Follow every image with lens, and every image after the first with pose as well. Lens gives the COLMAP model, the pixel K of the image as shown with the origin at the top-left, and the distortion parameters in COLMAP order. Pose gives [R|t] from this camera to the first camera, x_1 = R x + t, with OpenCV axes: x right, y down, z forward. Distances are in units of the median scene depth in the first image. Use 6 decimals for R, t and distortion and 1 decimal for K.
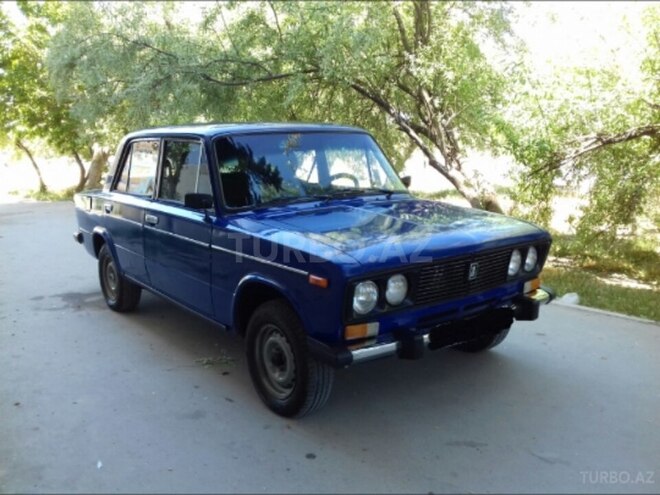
lens RADIAL K [[598.9, 0, 328.7], [0, 598.9, 249.1], [0, 0, 1]] dist [0.016636, 0.000000]
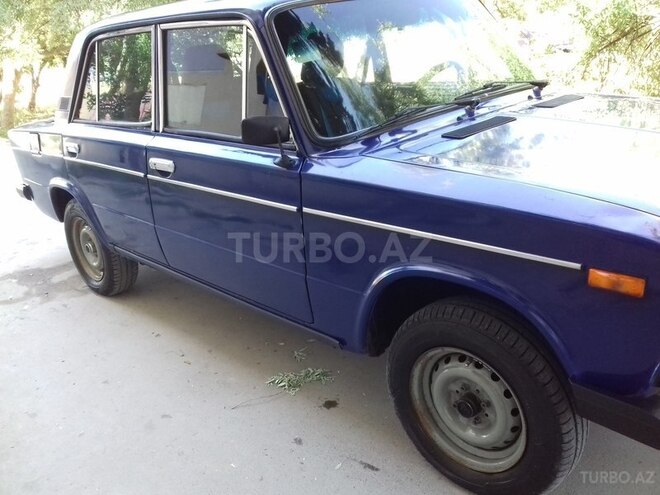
lens RADIAL K [[598.9, 0, 333.6], [0, 598.9, 244.1], [0, 0, 1]] dist [0.016636, 0.000000]
pose [[0.988972, -0.116684, 0.091206, -0.155673], [0.101032, 0.981837, 0.160590, -0.042648], [-0.108288, -0.149605, 0.982798, 0.310440]]
